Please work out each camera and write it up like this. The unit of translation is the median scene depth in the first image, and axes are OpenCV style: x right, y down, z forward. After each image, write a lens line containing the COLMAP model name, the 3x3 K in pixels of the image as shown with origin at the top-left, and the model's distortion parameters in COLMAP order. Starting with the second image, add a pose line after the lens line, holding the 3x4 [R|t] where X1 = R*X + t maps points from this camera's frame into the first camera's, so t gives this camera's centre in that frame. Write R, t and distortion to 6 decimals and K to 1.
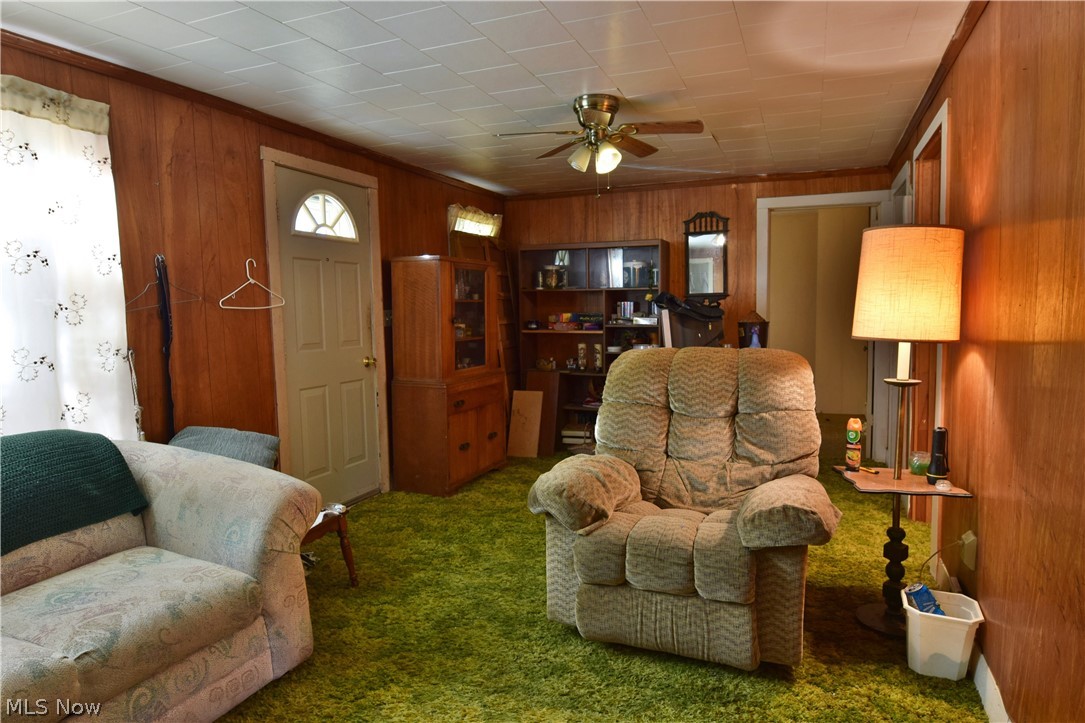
lens RADIAL K [[663.6, 0, 543.2], [0, 663.6, 362.4], [0, 0, 1]] dist [-0.015038, -0.003405]
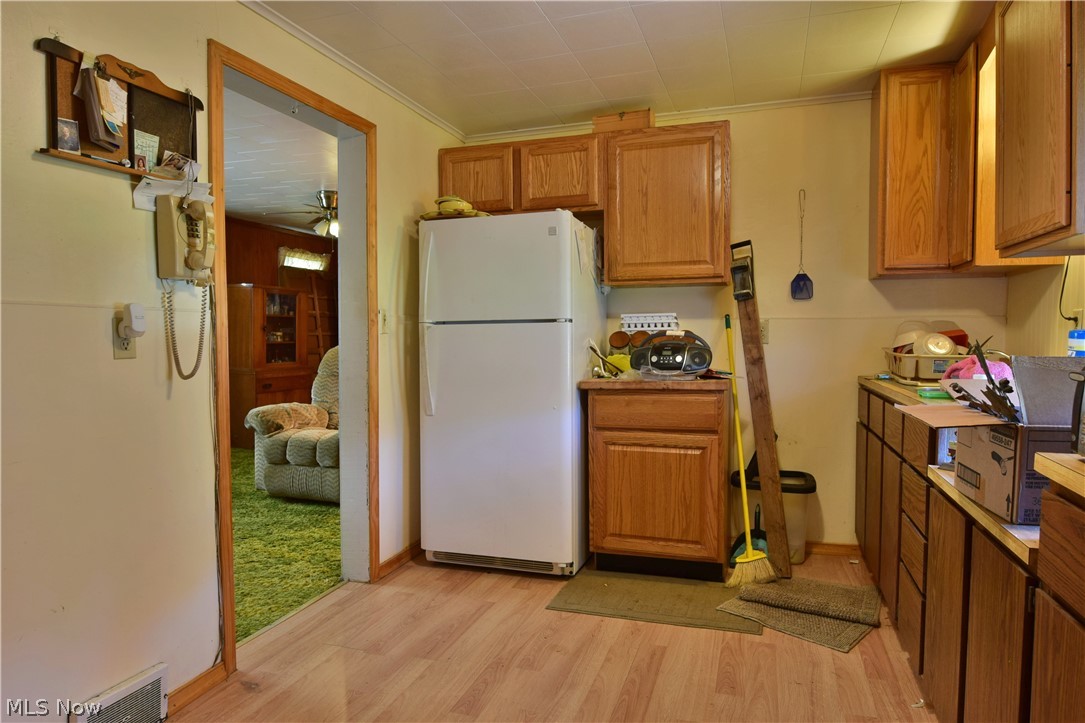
lens RADIAL K [[663.6, 0, 542.2], [0, 663.6, 362.2], [0, 0, 1]] dist [-0.015038, -0.003405]
pose [[0.996662, 0.020949, 0.078904, 0.363319], [-0.017800, 0.999025, -0.040404, 0.058809], [-0.079674, 0.038865, 0.996063, -0.497586]]
